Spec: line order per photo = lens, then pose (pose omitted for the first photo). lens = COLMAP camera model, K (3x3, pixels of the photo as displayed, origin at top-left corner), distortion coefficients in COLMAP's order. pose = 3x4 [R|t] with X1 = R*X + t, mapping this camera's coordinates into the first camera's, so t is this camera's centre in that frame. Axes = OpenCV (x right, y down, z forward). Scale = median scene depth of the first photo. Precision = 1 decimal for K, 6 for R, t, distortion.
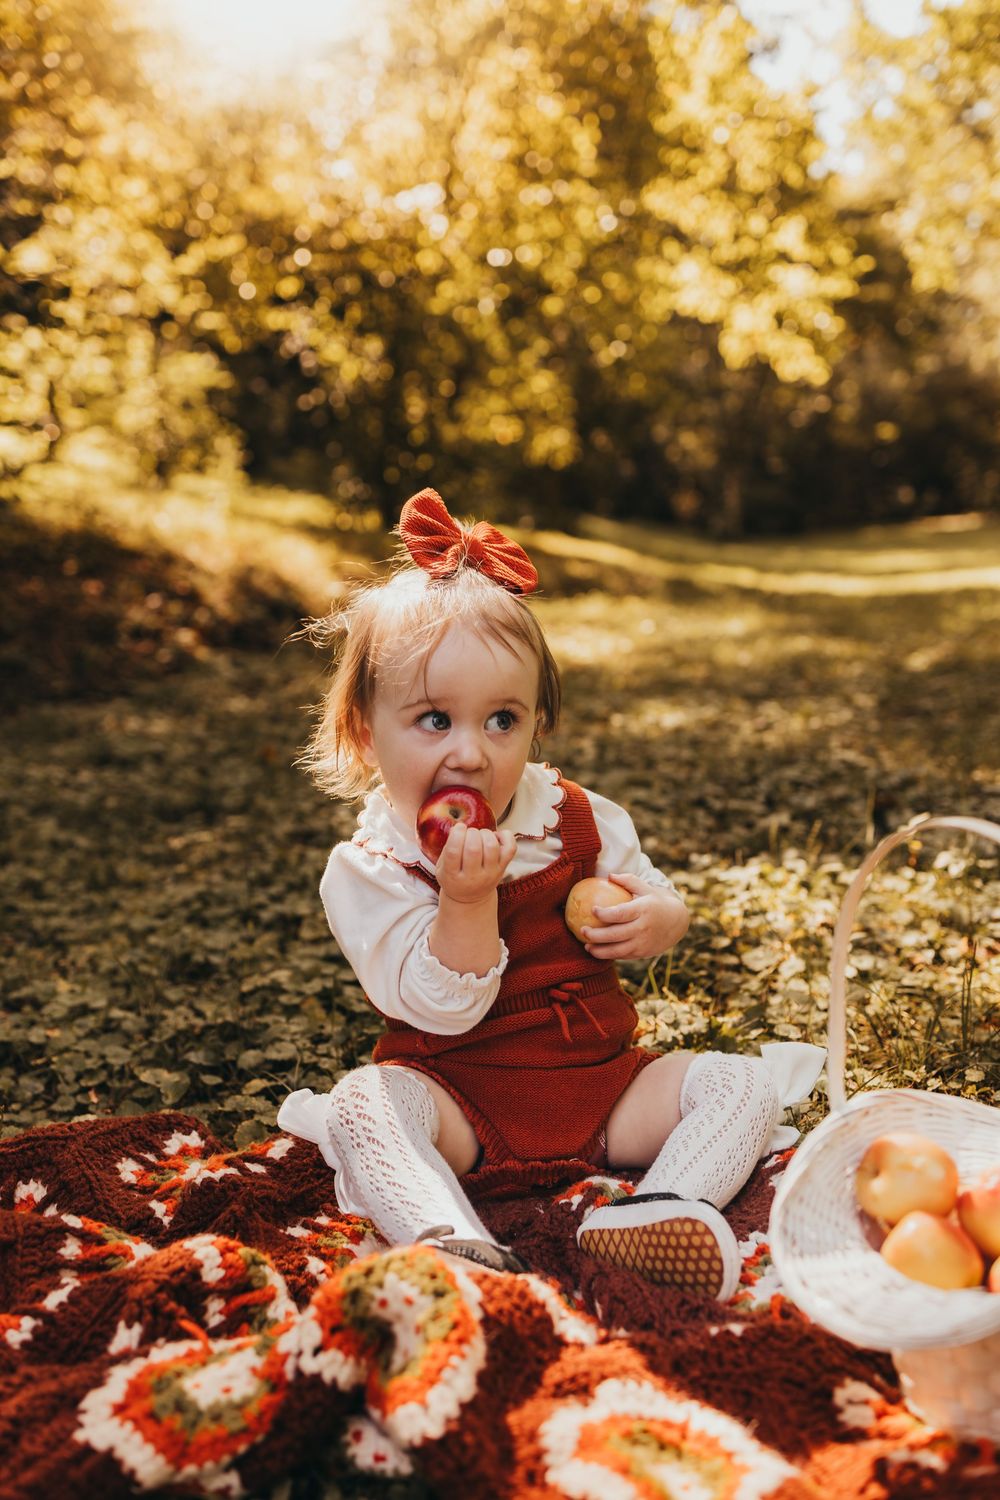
lens RADIAL K [[1493.6, 0, 500.0], [0, 1493.6, 750.0], [0, 0, 1]] dist [0.024954, 0.000643]
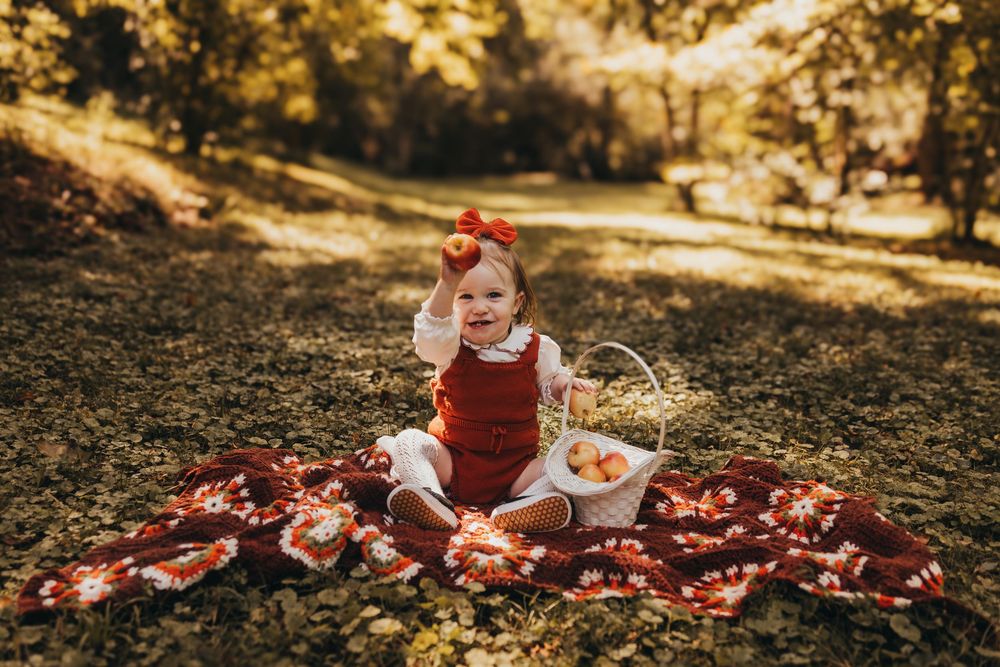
lens RADIAL K [[983.0, 0, 502.9], [0, 983.0, 362.9], [0, 0, 1]] dist [0.004758, -0.003008]
pose [[0.962034, 0.048925, 0.268510, -0.023806], [-0.062983, 0.997045, 0.043987, 0.000681], [-0.265564, -0.059229, 0.962272, -0.048602]]
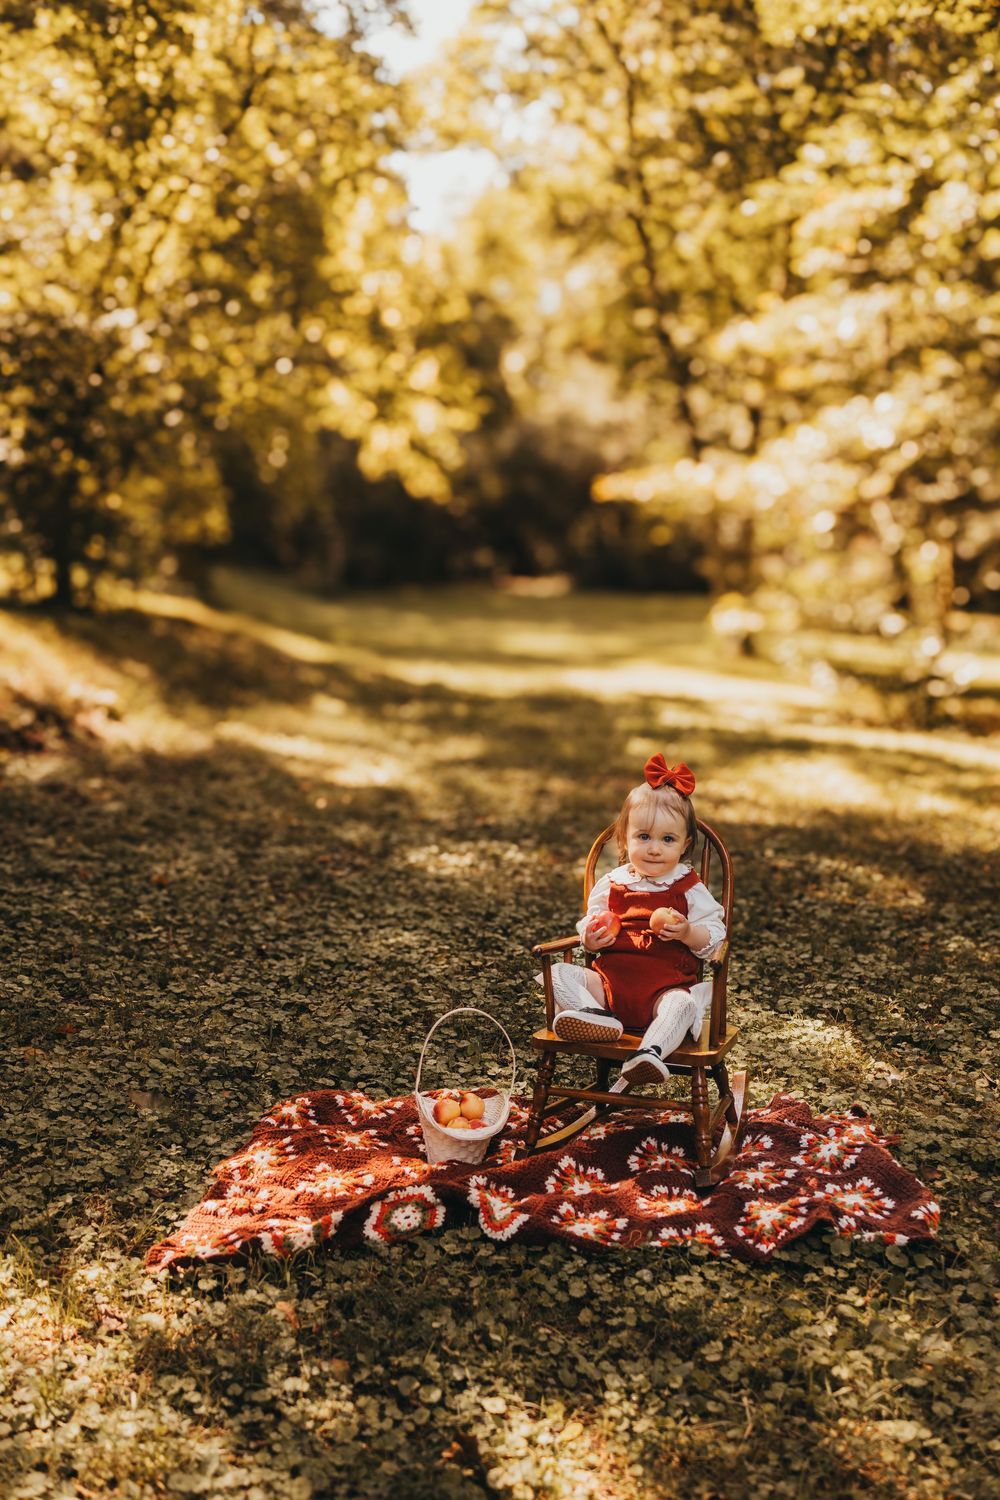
lens RADIAL K [[1462.4, 0, 500.0], [0, 1462.4, 750.0], [0, 0, 1]] dist [0.035022, 0.009042]
pose [[0.958736, 0.052835, 0.279345, -0.054529], [-0.047592, 0.998541, -0.025524, -0.022456], [-0.280286, 0.011176, 0.959851, -0.116124]]
